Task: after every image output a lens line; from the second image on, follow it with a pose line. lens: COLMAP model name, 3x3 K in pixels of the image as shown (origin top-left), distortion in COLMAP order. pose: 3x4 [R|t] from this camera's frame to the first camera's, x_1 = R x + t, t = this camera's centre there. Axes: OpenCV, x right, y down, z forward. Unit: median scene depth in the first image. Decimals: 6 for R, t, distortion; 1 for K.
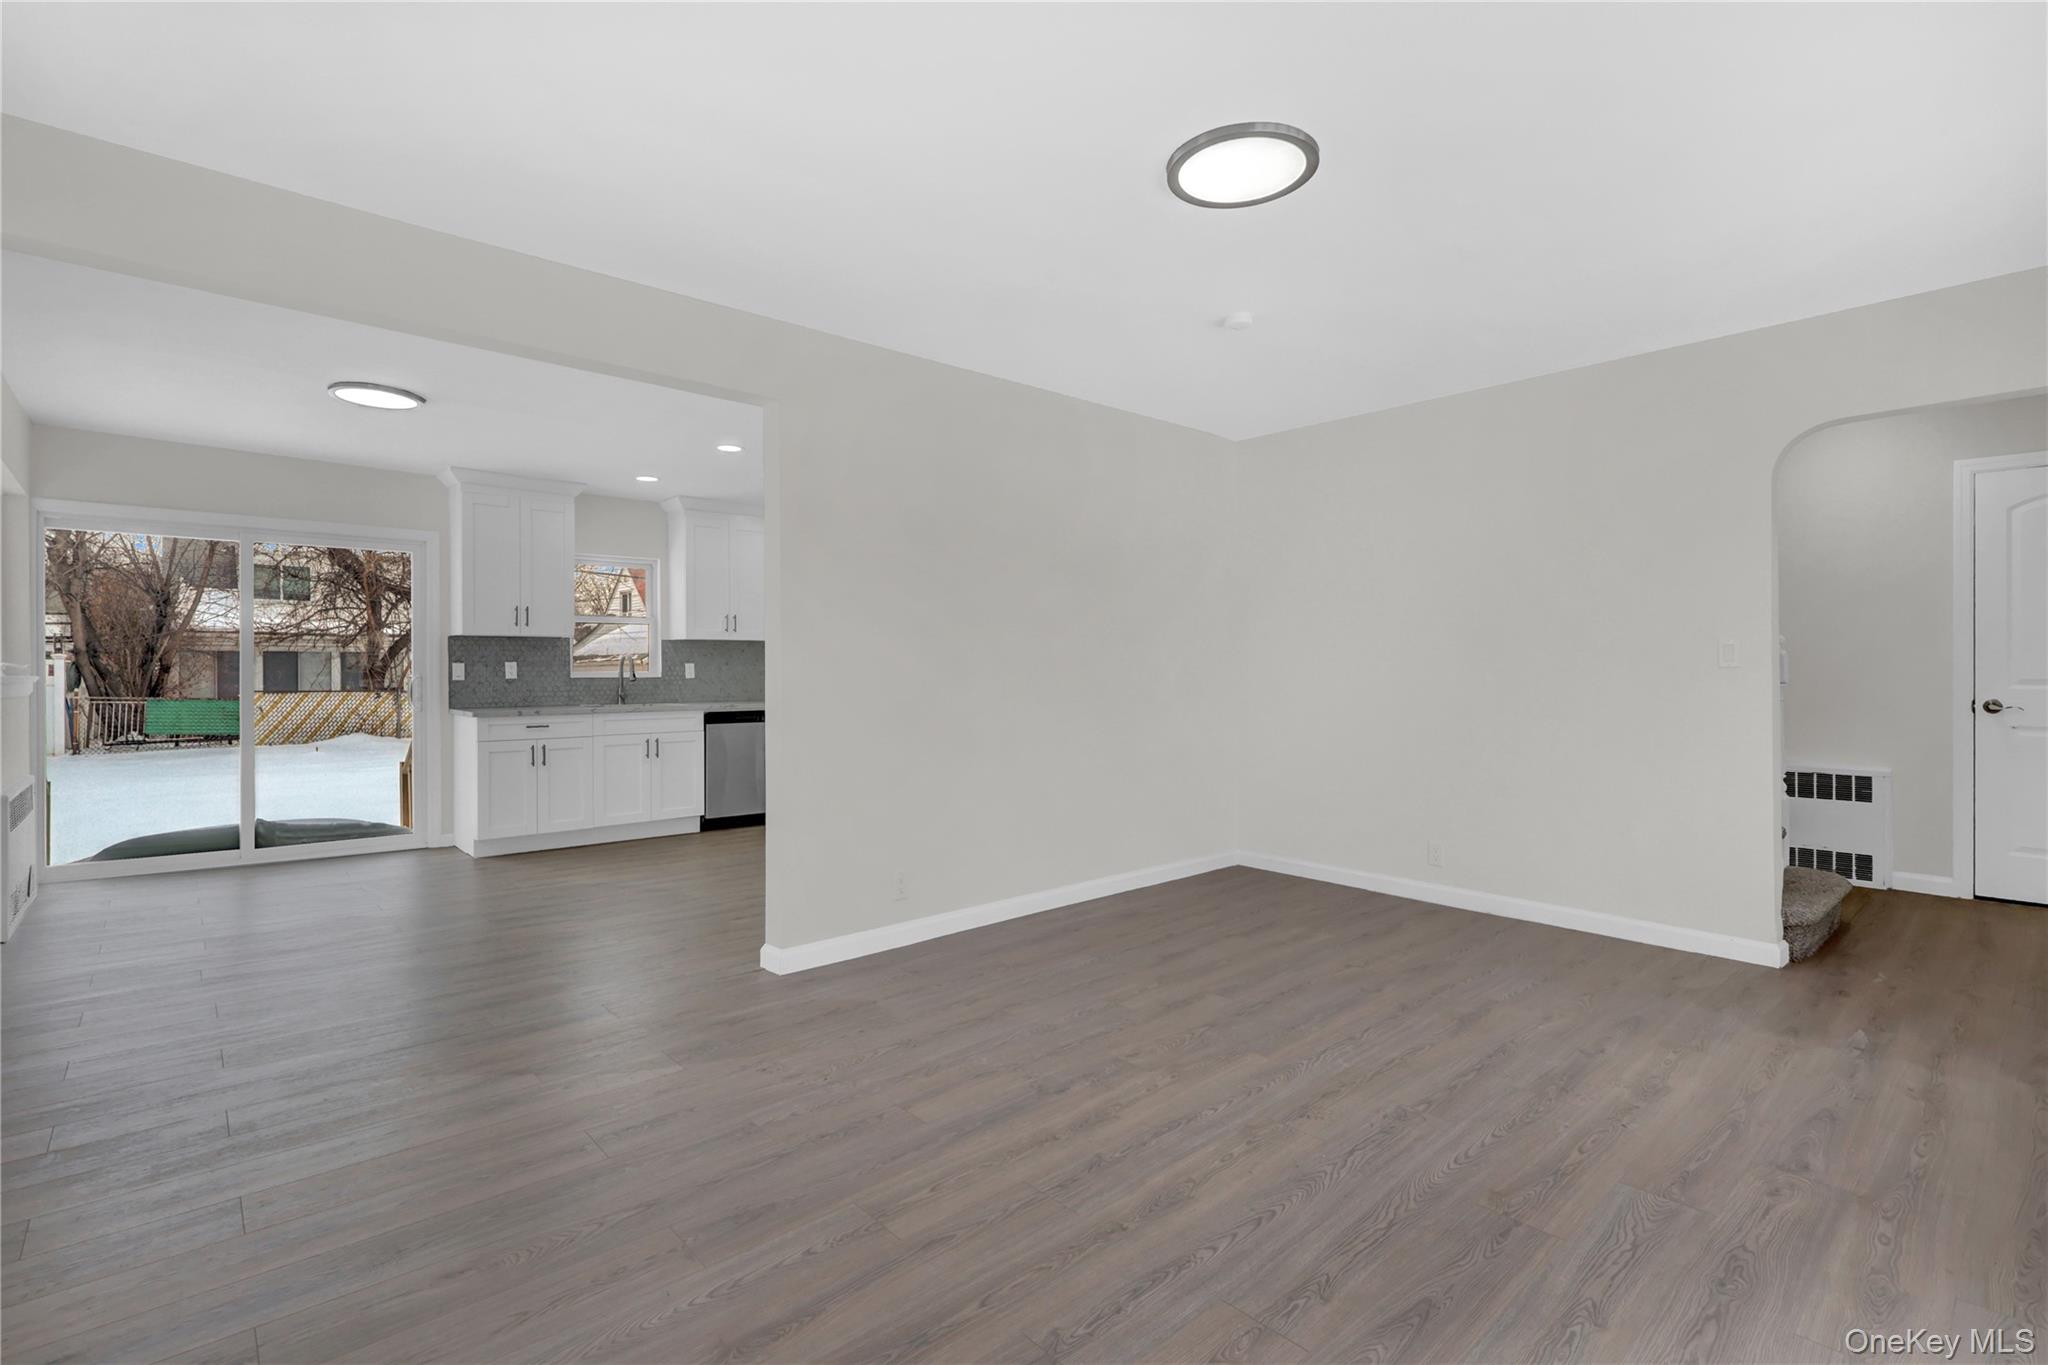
lens RADIAL K [[934.9, 0, 1029.5], [0, 934.9, 669.8], [0, 0, 1]] dist [0.000019, -0.000577]
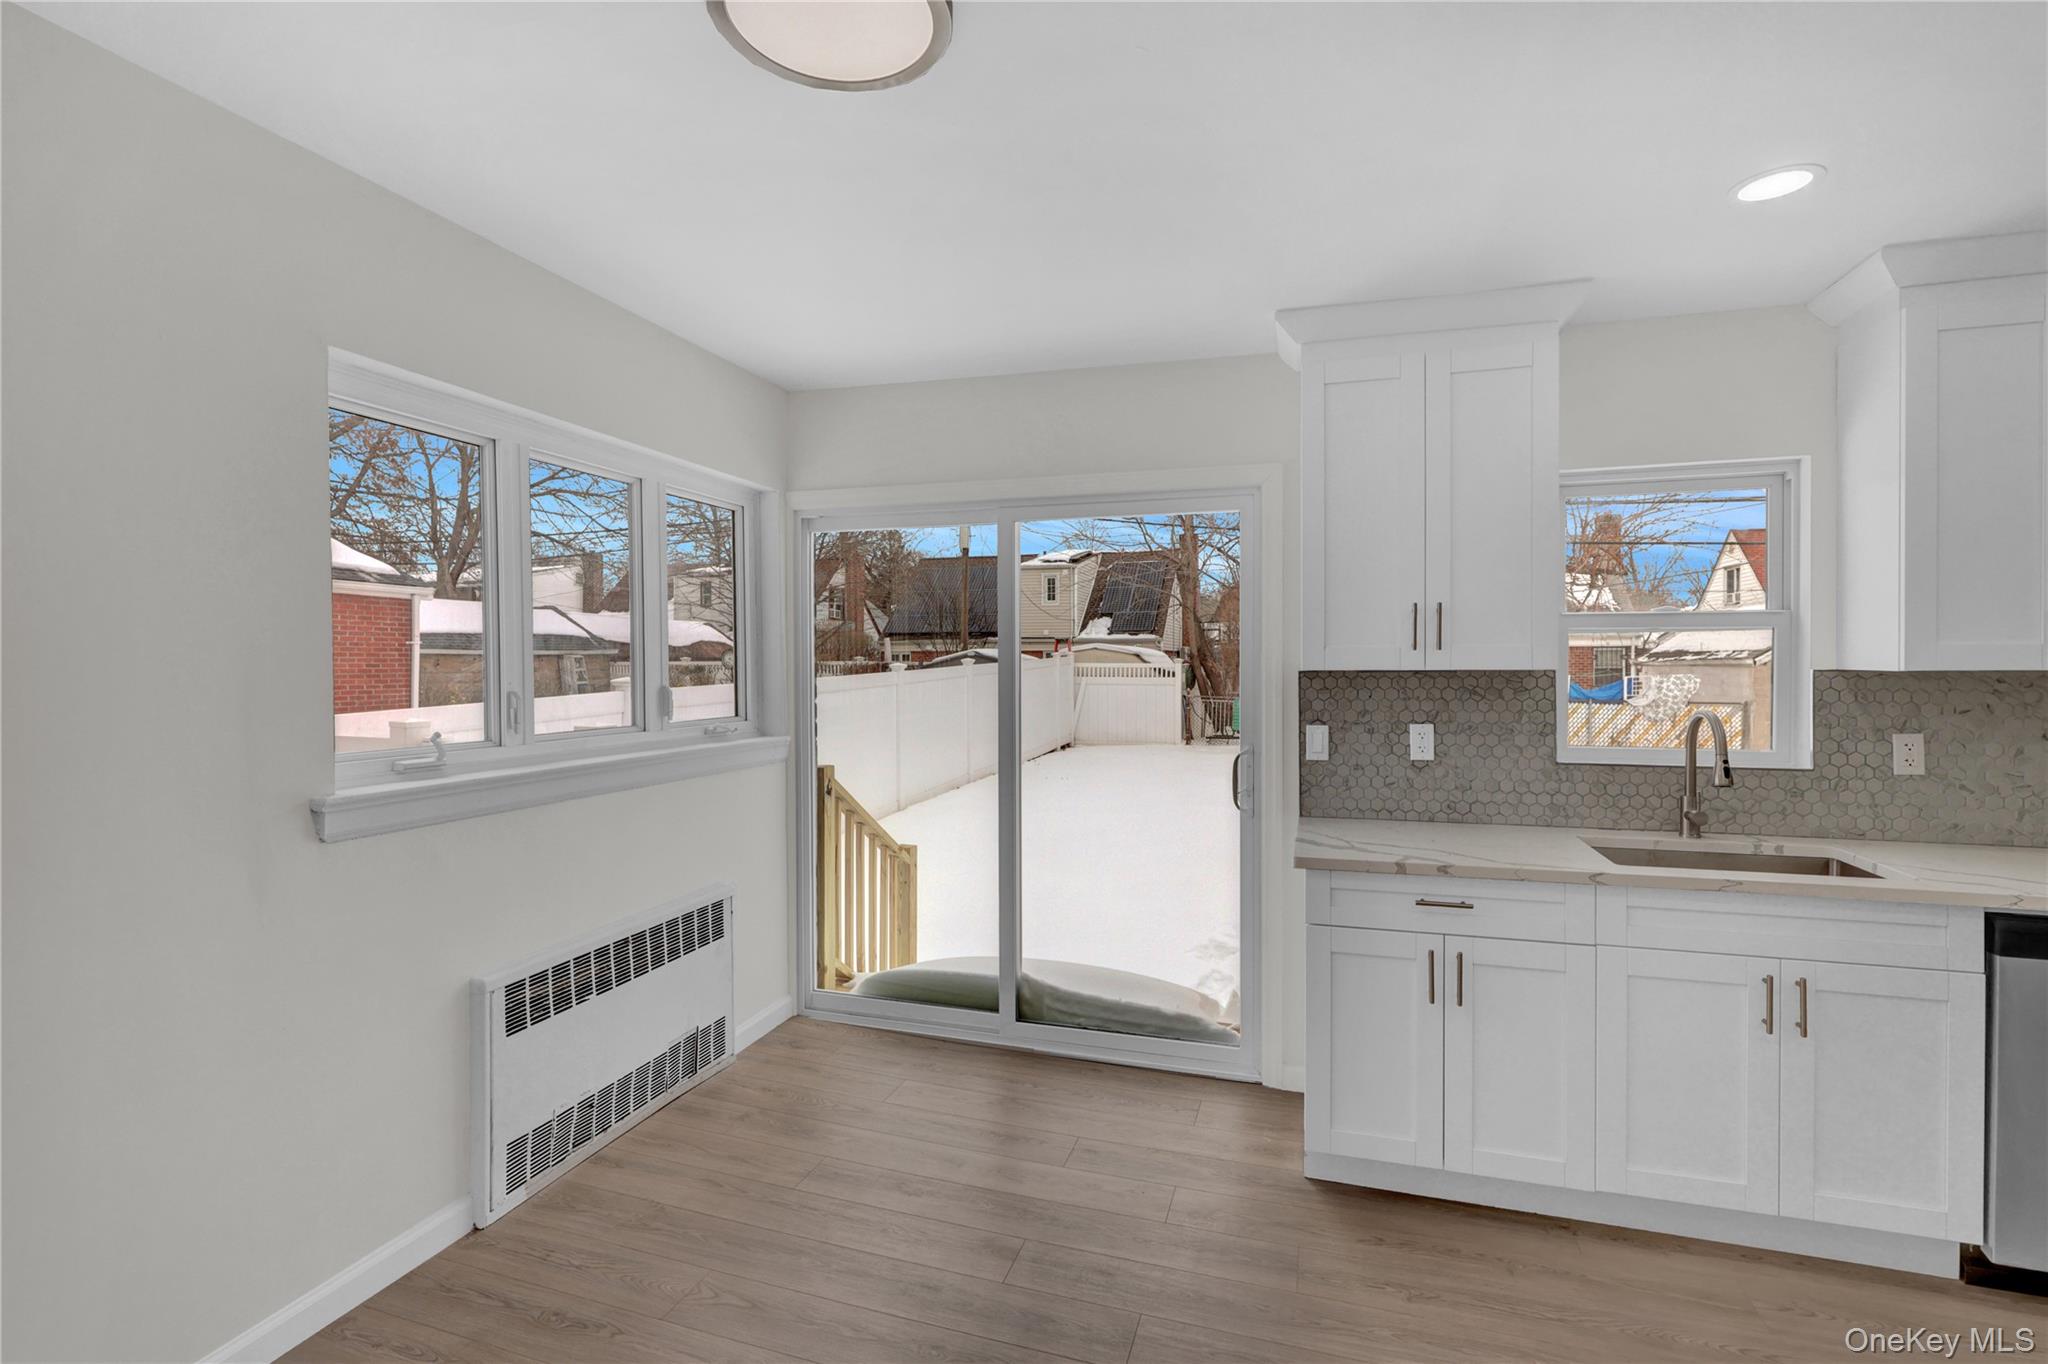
lens RADIAL K [[934.9, 0, 1029.5], [0, 934.9, 669.3], [0, 0, 1]] dist [0.000019, -0.000577]
pose [[0.494579, 0.008991, -0.869086, -0.240800], [0.001528, 0.999936, 0.011215, -0.039829], [0.869131, -0.006875, 0.494534, 0.583691]]
